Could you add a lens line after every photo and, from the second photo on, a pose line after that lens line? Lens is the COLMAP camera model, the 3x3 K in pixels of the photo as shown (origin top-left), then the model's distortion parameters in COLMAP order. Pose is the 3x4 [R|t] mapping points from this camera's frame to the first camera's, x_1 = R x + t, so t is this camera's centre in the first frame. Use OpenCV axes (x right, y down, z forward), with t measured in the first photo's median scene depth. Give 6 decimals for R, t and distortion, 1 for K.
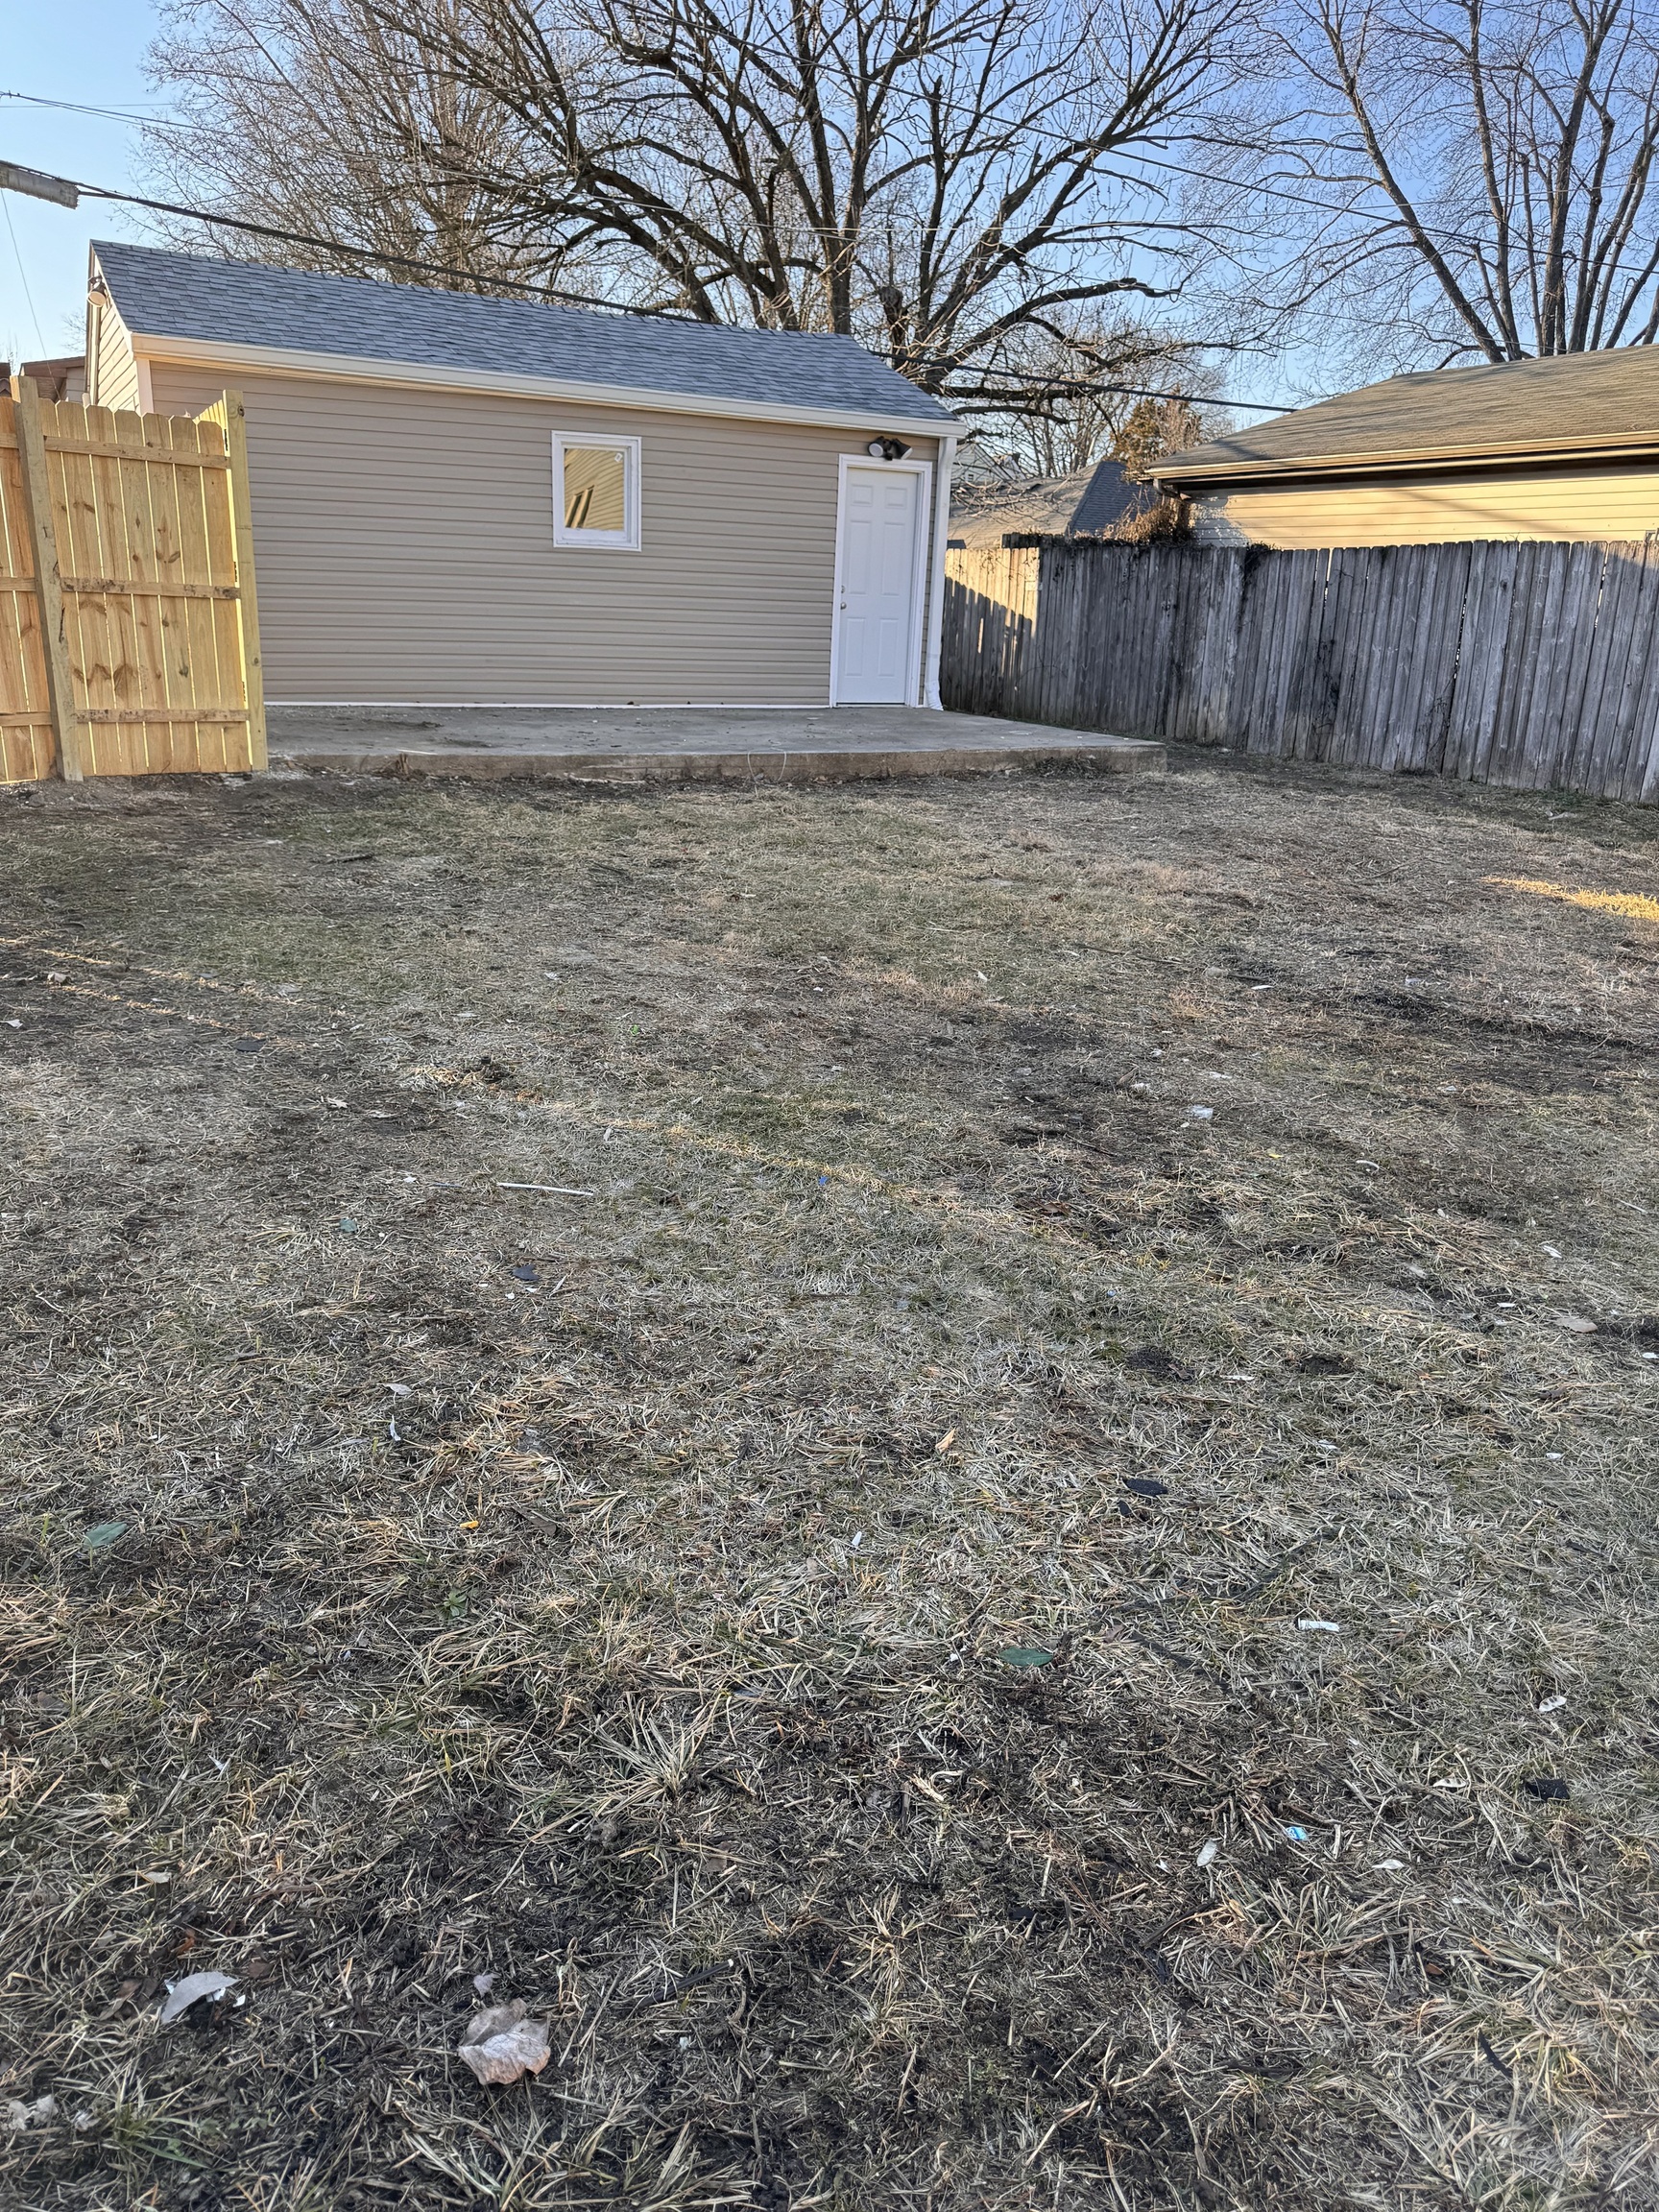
lens RADIAL K [[1572.6, 0, 736.7], [0, 1572.6, 1091.8], [0, 0, 1]] dist [0.013375, -0.000678]
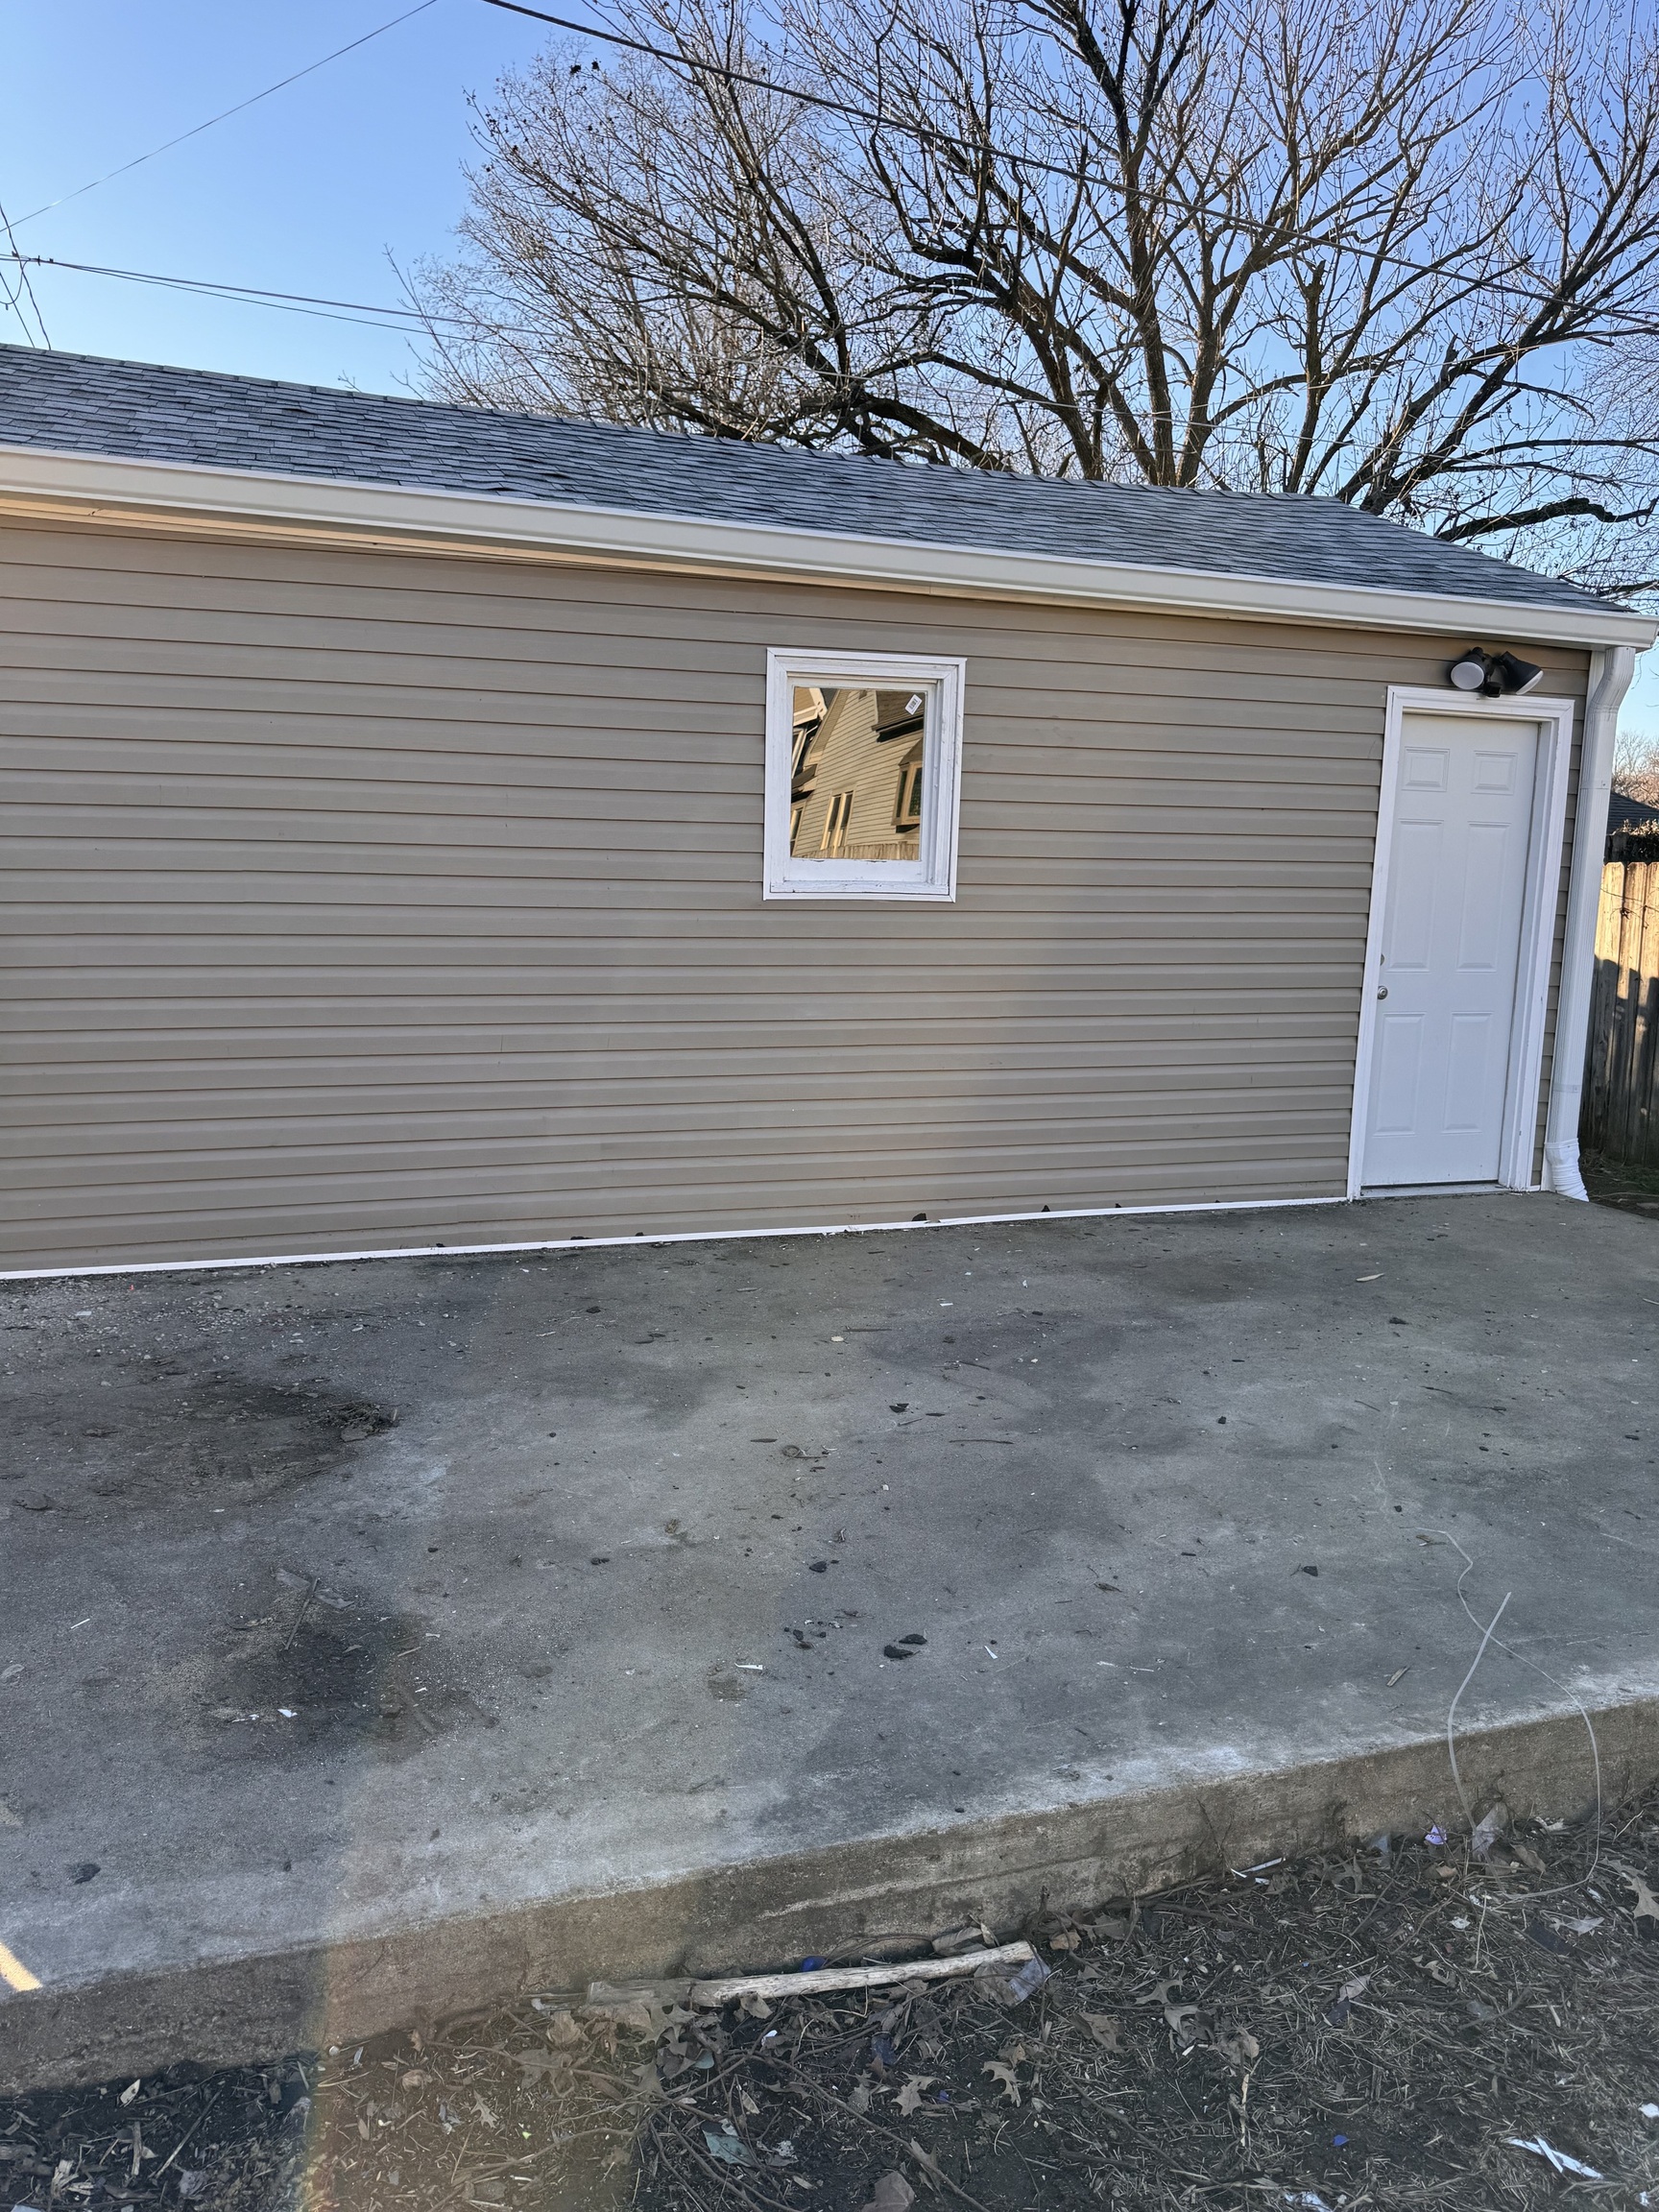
lens RADIAL K [[1572.6, 0, 830.5], [0, 1572.6, 1105.9], [0, 0, 1]] dist [0.013375, -0.000678]
pose [[0.993719, -0.000802, -0.111904, -0.022271], [-0.017494, 0.986566, -0.162422, -0.099946], [0.110531, 0.163360, 0.980355, 0.267472]]
